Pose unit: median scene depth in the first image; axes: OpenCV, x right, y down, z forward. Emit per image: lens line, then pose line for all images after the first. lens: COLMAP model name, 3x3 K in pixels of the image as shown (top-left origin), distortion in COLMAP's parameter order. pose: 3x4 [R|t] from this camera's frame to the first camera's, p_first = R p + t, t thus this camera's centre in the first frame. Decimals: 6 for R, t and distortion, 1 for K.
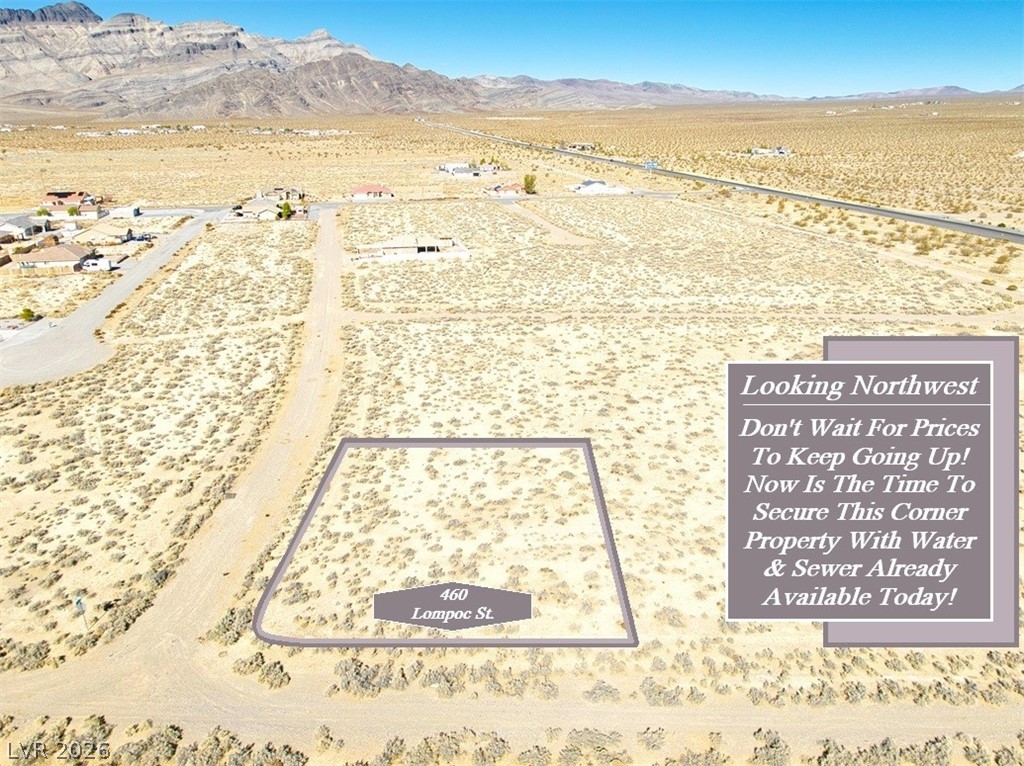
lens RADIAL K [[736.7, 0, 514.6], [0, 736.7, 382.7], [0, 0, 1]] dist [0.027084, -0.053984]
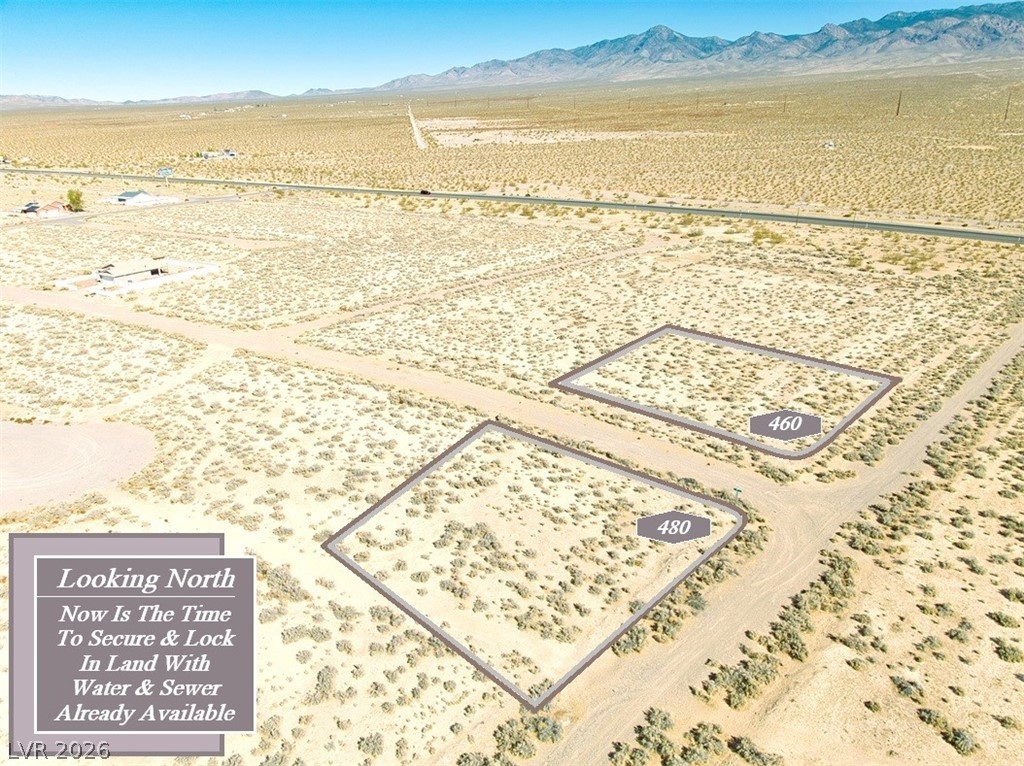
lens RADIAL K [[732.0, 0, 512.0], [0, 732.0, 383.0], [0, 0, 1]] dist [0.018134, -0.052462]
pose [[0.676727, -0.258223, 0.689465, -0.158881], [0.258882, 0.960131, 0.105495, -0.011718], [-0.689218, 0.107099, 0.716595, 0.030520]]
